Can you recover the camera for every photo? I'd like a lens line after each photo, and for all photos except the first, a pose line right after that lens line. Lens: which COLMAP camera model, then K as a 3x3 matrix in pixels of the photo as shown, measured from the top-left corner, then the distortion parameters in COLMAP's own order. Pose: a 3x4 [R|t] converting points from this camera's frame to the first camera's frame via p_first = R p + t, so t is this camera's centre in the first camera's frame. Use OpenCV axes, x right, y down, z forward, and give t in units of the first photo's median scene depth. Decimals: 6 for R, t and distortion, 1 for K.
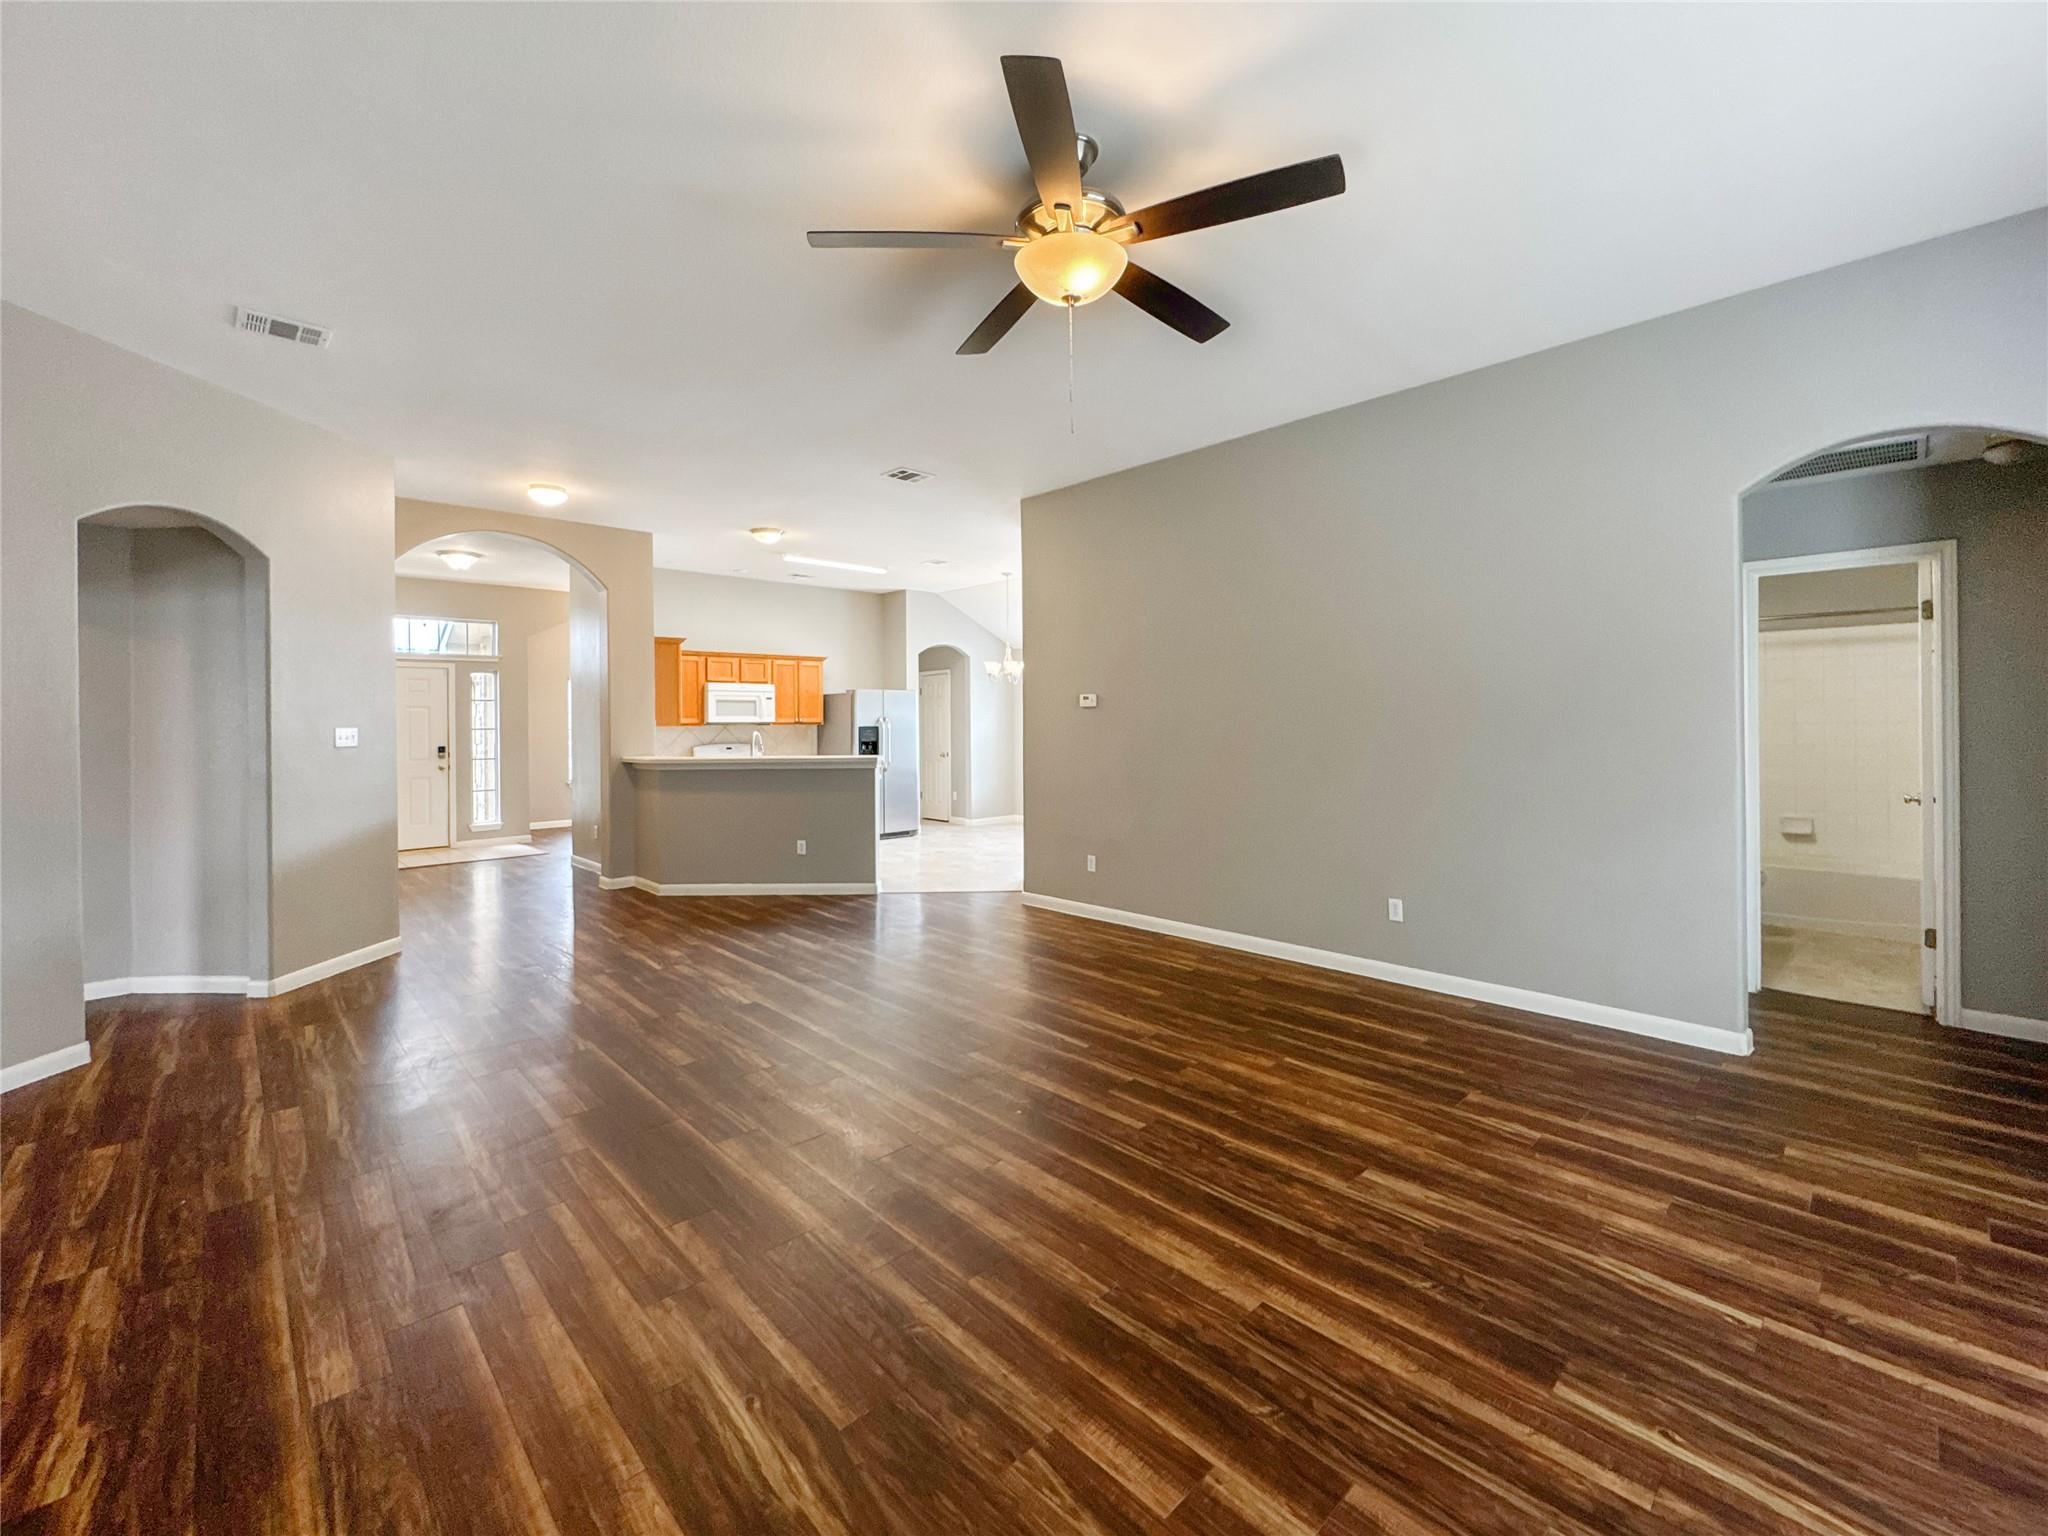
lens RADIAL K [[859.9, 0, 1057.9], [0, 859.9, 713.6], [0, 0, 1]] dist [-0.004232, 0.000364]
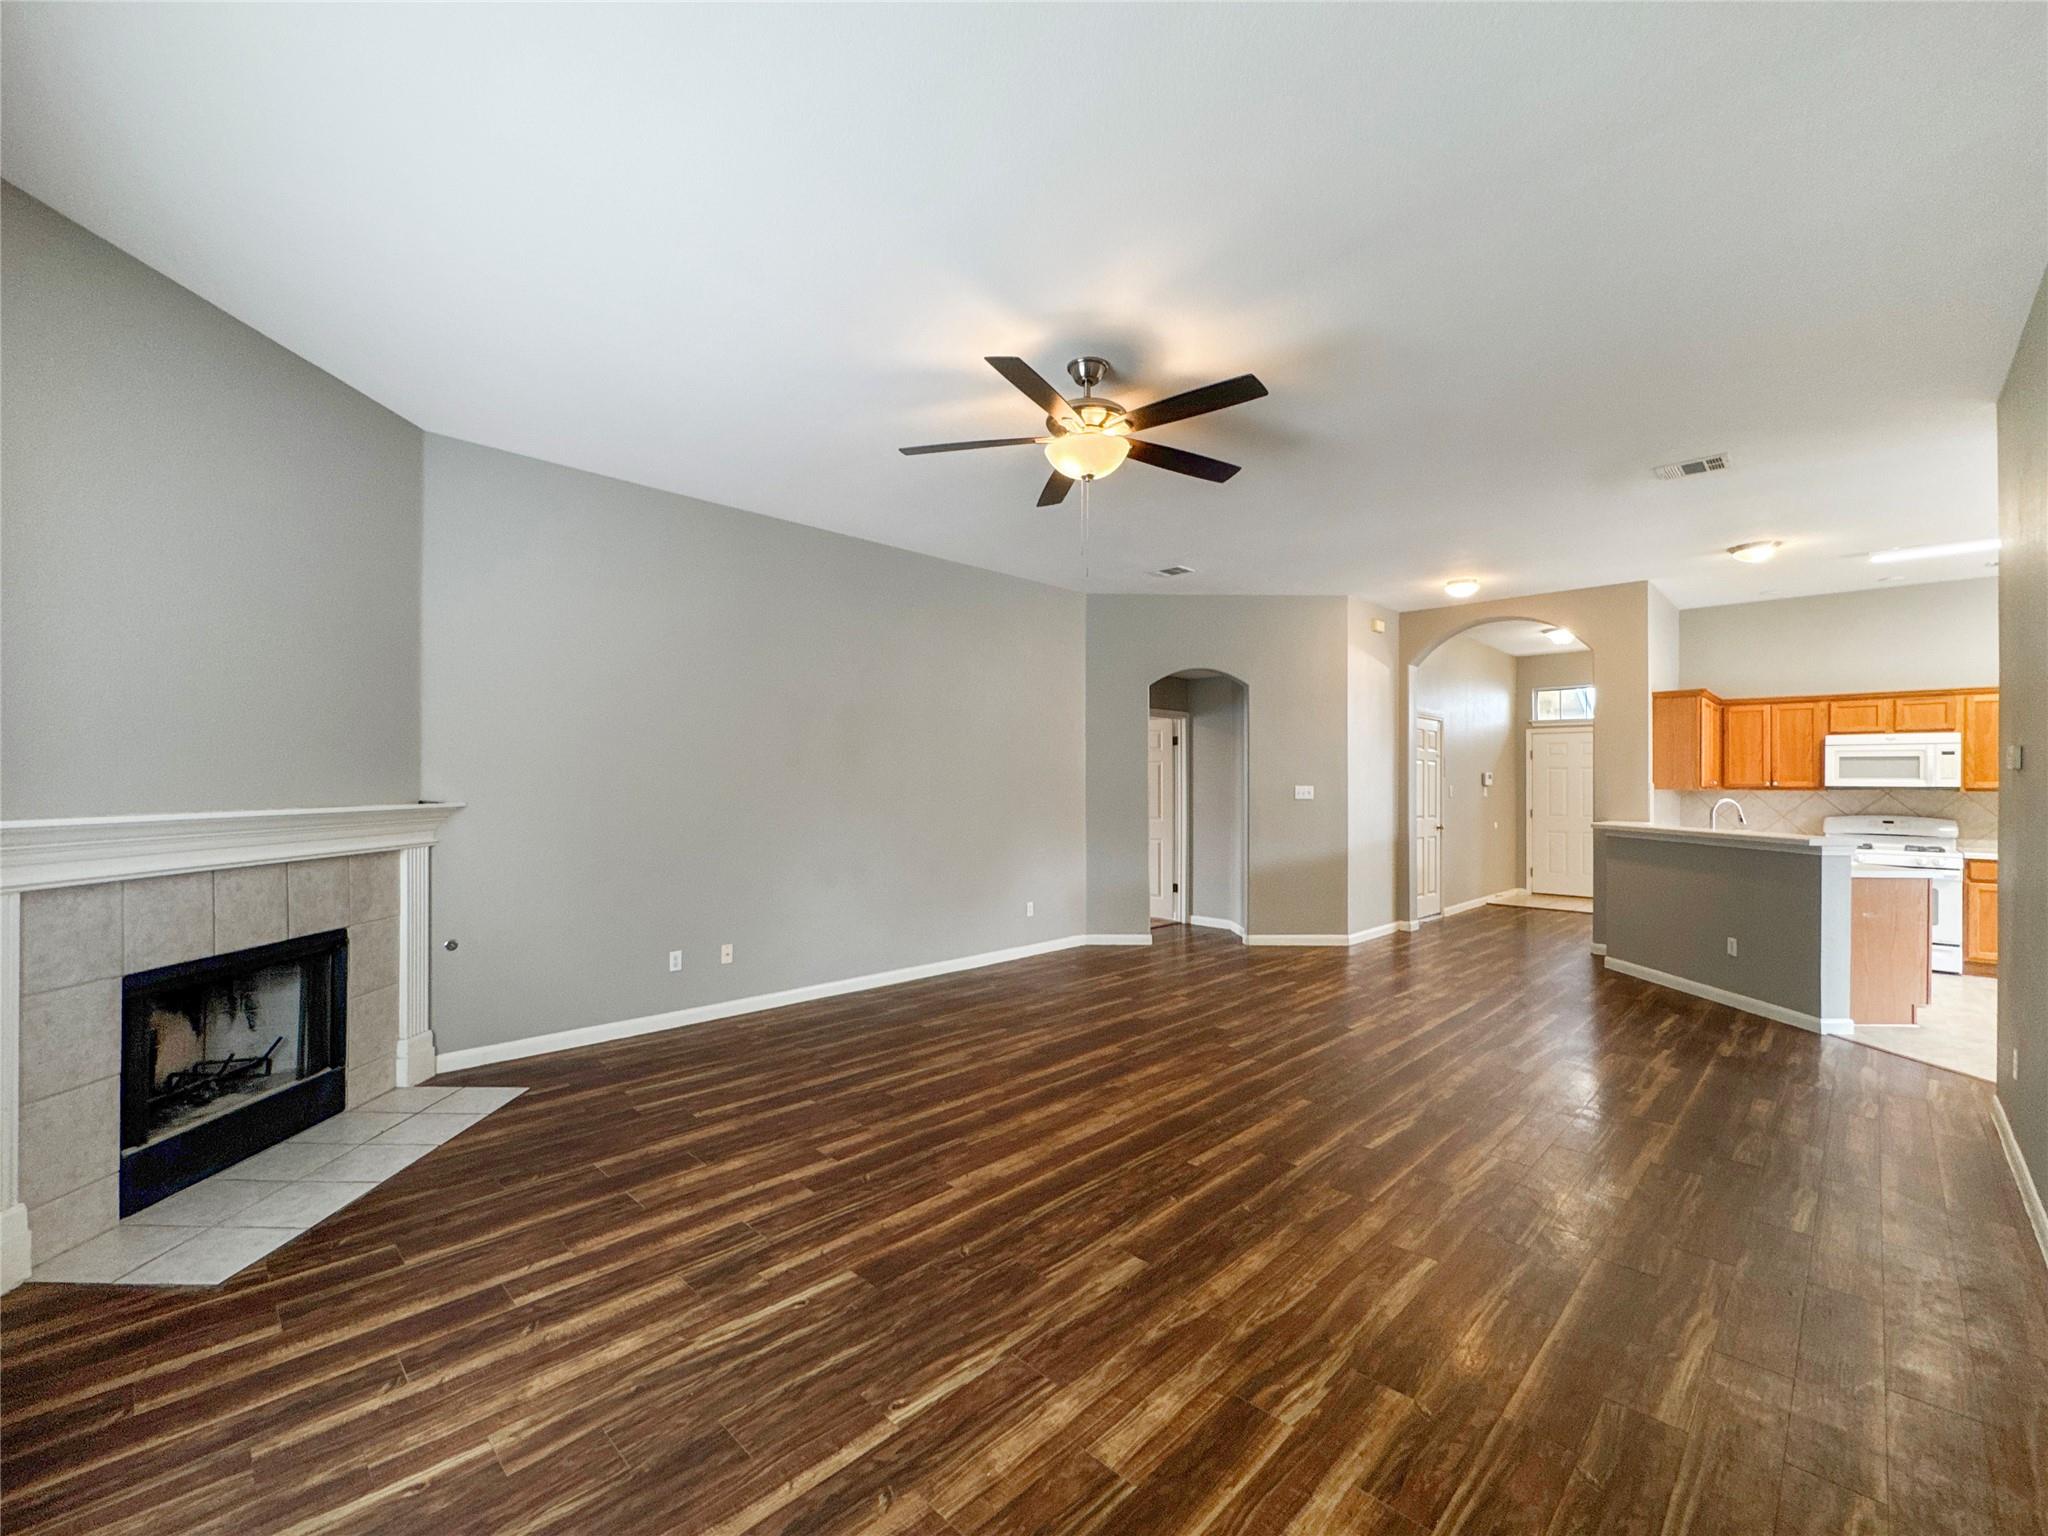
lens RADIAL K [[859.9, 0, 967.6], [0, 859.9, 770.7], [0, 0, 1]] dist [-0.004232, 0.000364]
pose [[-0.024039, -0.002316, -0.999708, 0.424023], [0.005576, 0.999981, -0.002451, -0.007112], [0.999695, -0.005633, -0.024026, 0.261766]]
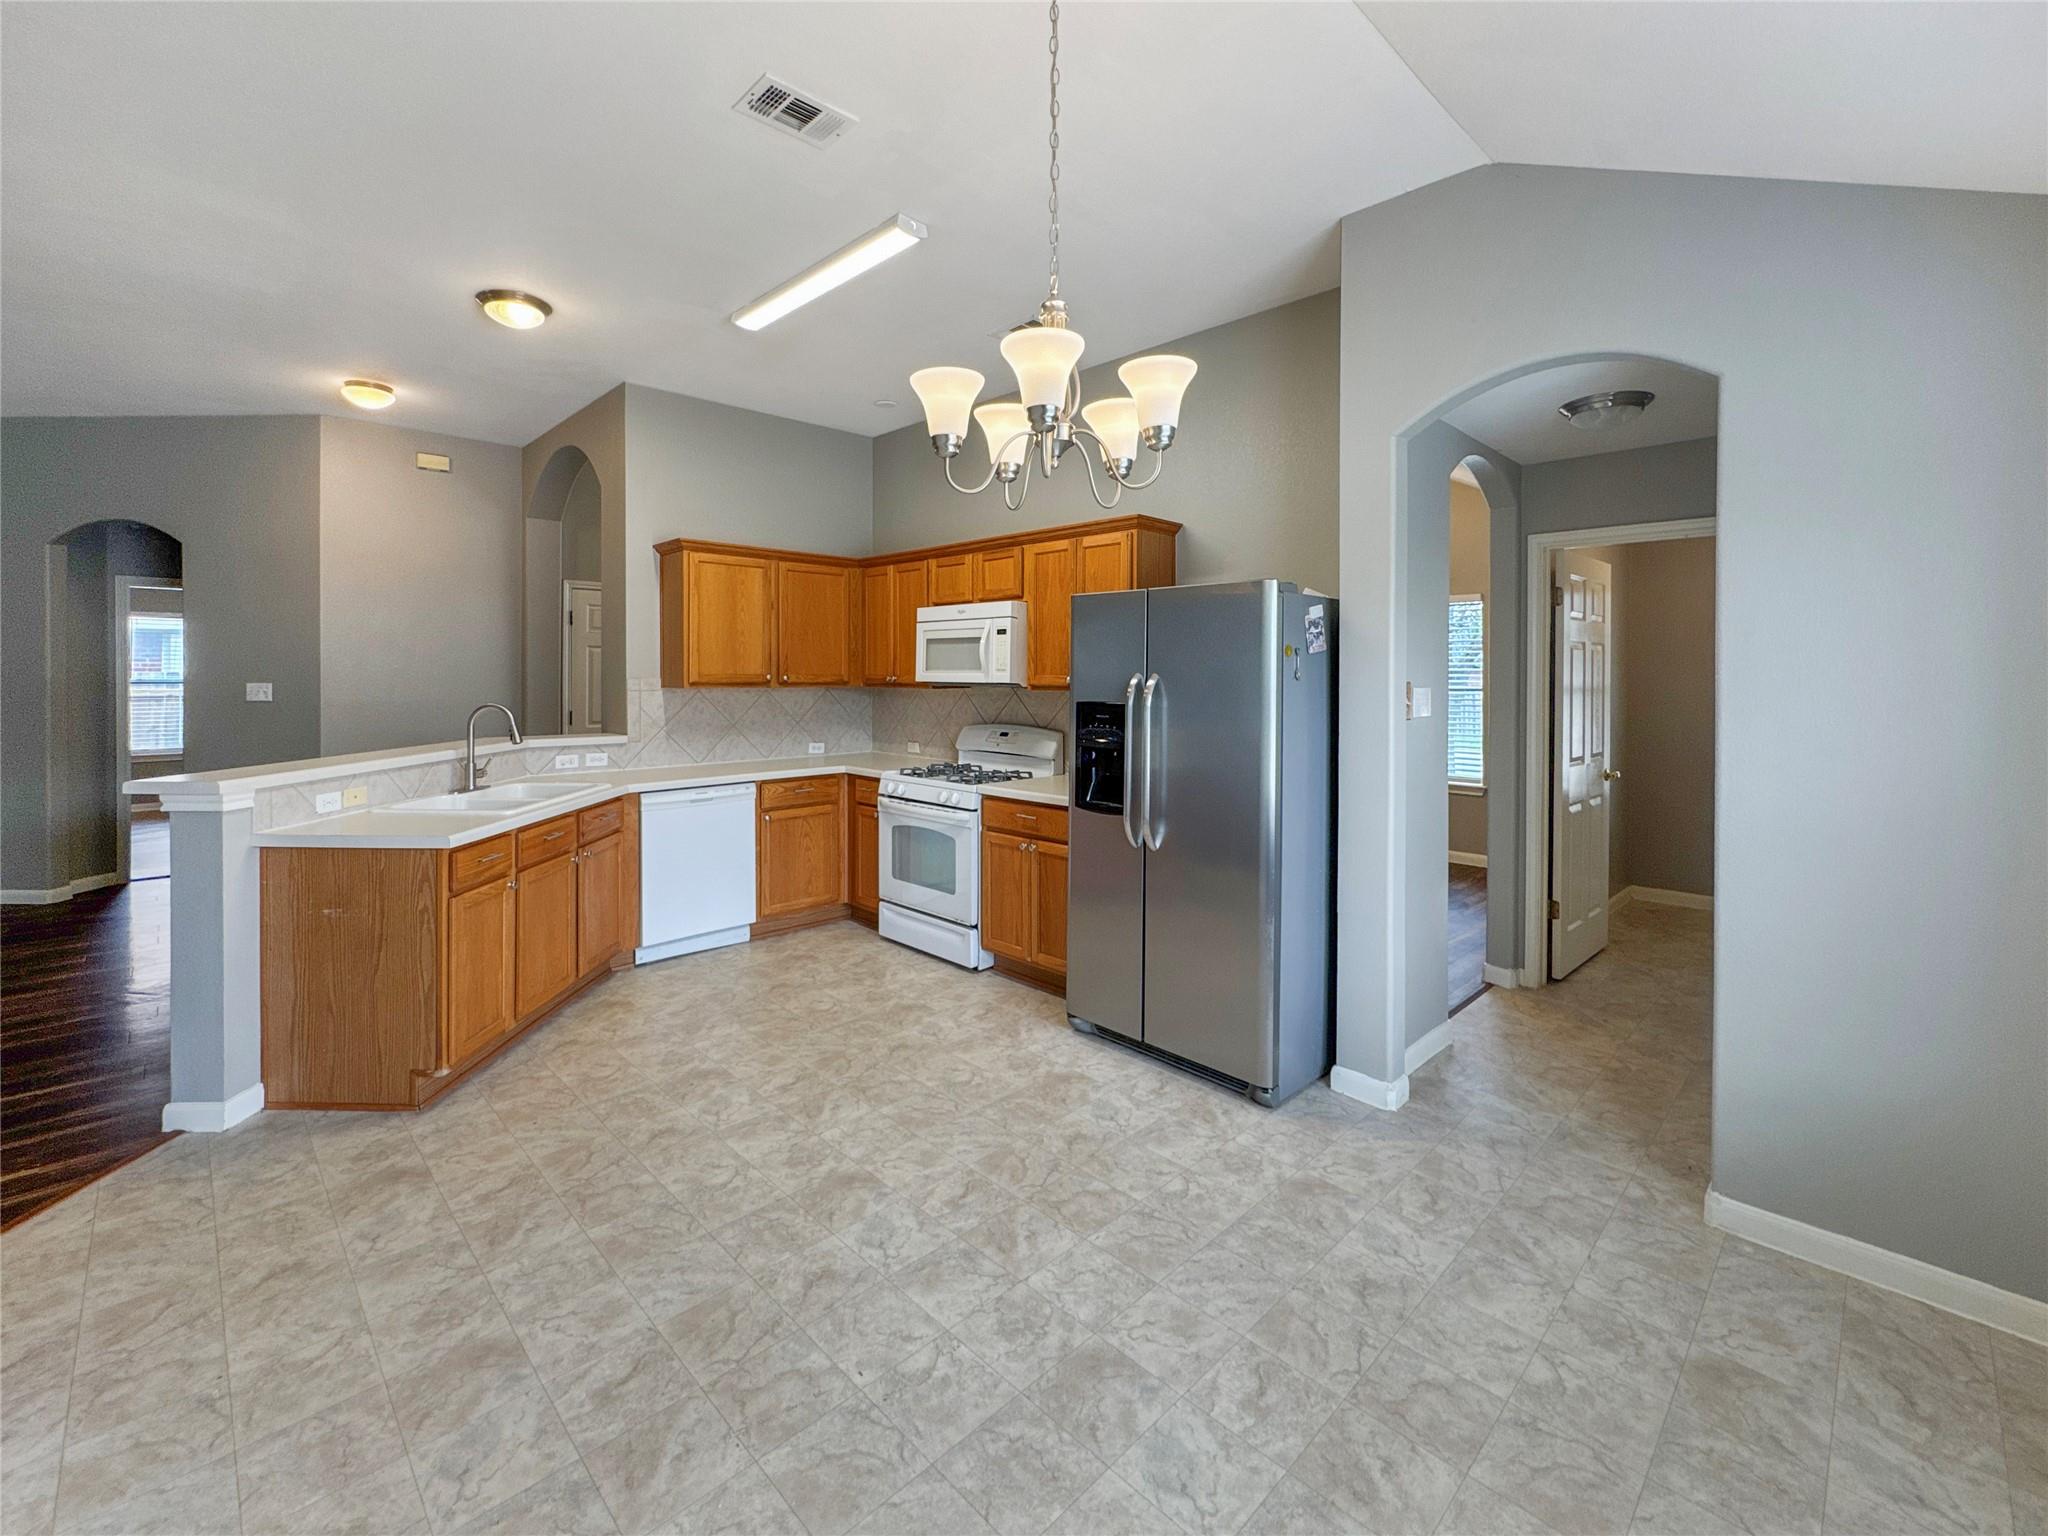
lens RADIAL K [[859.9, 0, 974.4], [0, 859.9, 685.3], [0, 0, 1]] dist [-0.004232, 0.000364]
pose [[-0.017816, 0.023164, -0.999573, 0.137854], [0.007261, 0.999708, 0.023038, -0.000047], [0.999815, -0.006848, -0.017979, 1.136794]]
